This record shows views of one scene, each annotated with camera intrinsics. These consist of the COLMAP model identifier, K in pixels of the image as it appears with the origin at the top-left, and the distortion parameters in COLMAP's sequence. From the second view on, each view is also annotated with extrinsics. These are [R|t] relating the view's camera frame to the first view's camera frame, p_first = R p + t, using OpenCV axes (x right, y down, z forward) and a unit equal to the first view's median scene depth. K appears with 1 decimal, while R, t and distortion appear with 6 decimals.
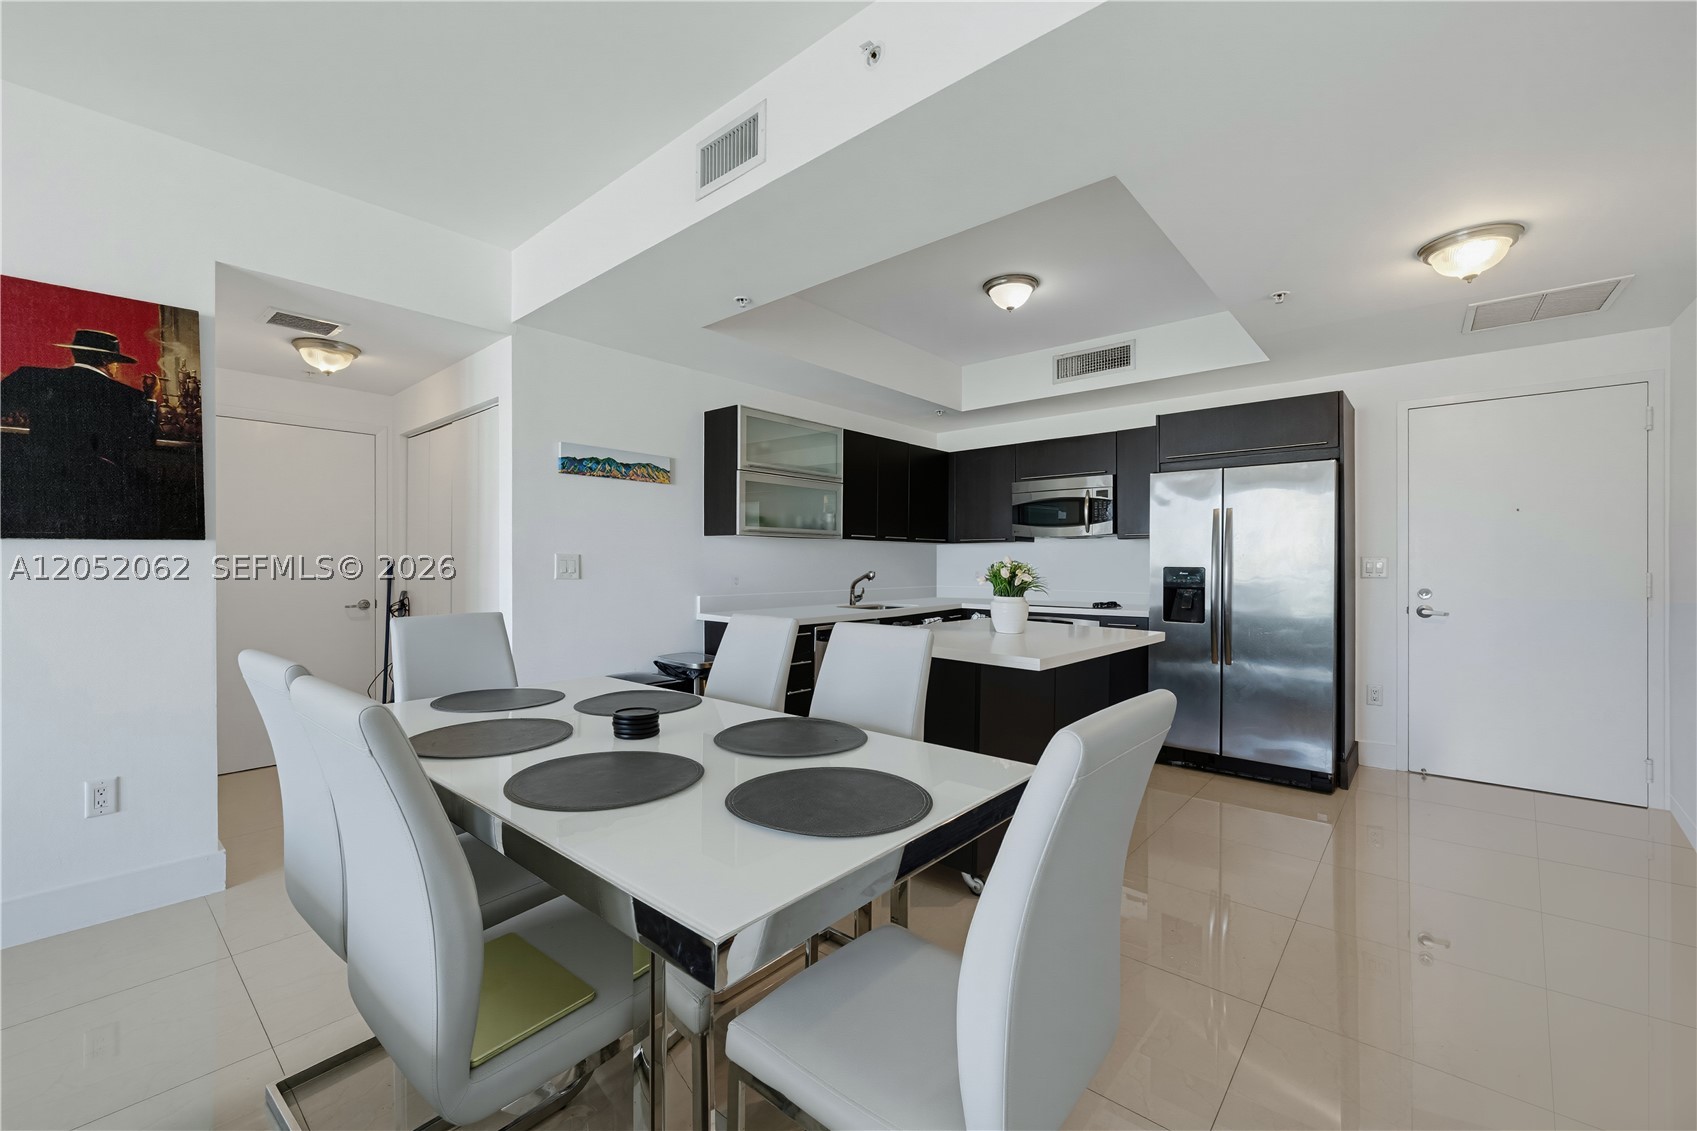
lens RADIAL K [[691.1, 0, 847.7], [0, 691.1, 568.9], [0, 0, 1]] dist [-0.012055, 0.001578]
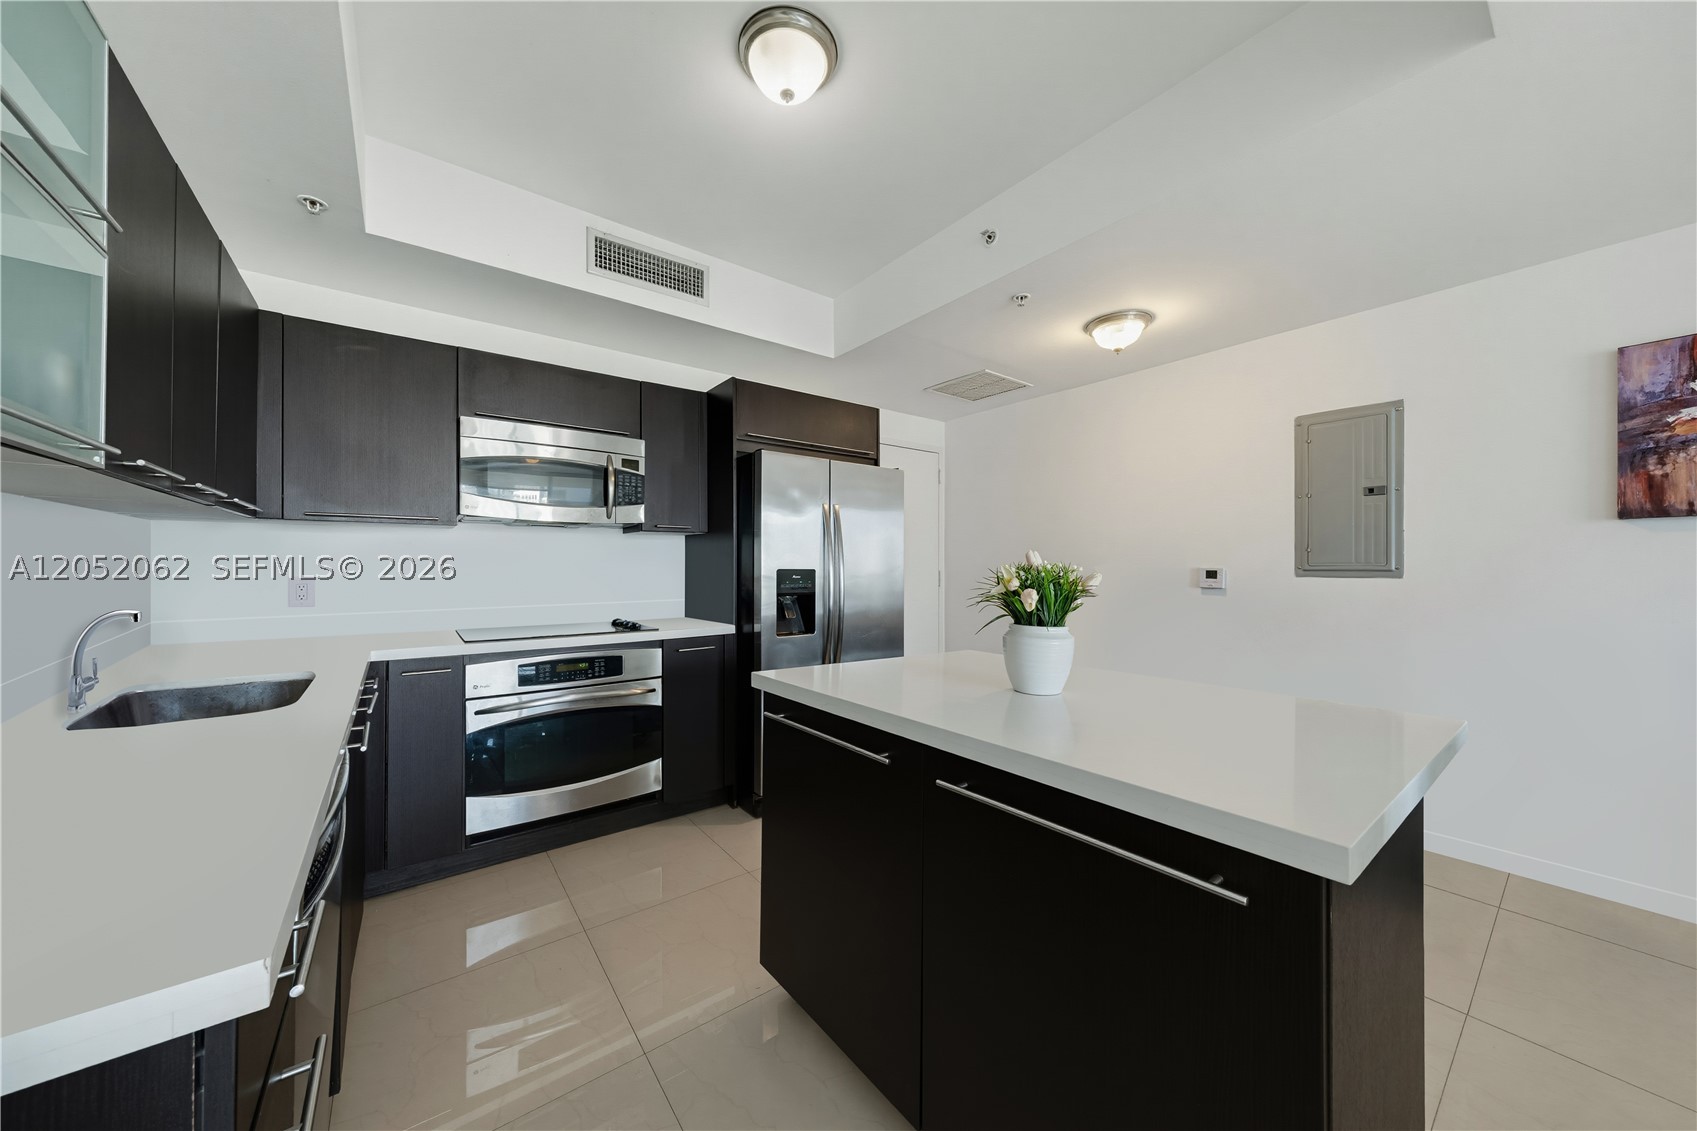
lens RADIAL K [[575.5, 0, 857.4], [0, 575.5, 558.0], [0, 0, 1]] dist [-0.014829, 0.001300]
pose [[0.214192, -0.004258, 0.976782, -0.160839], [0.005339, 0.999981, 0.003188, -0.017003], [-0.976777, 0.004533, 0.214211, 0.714082]]
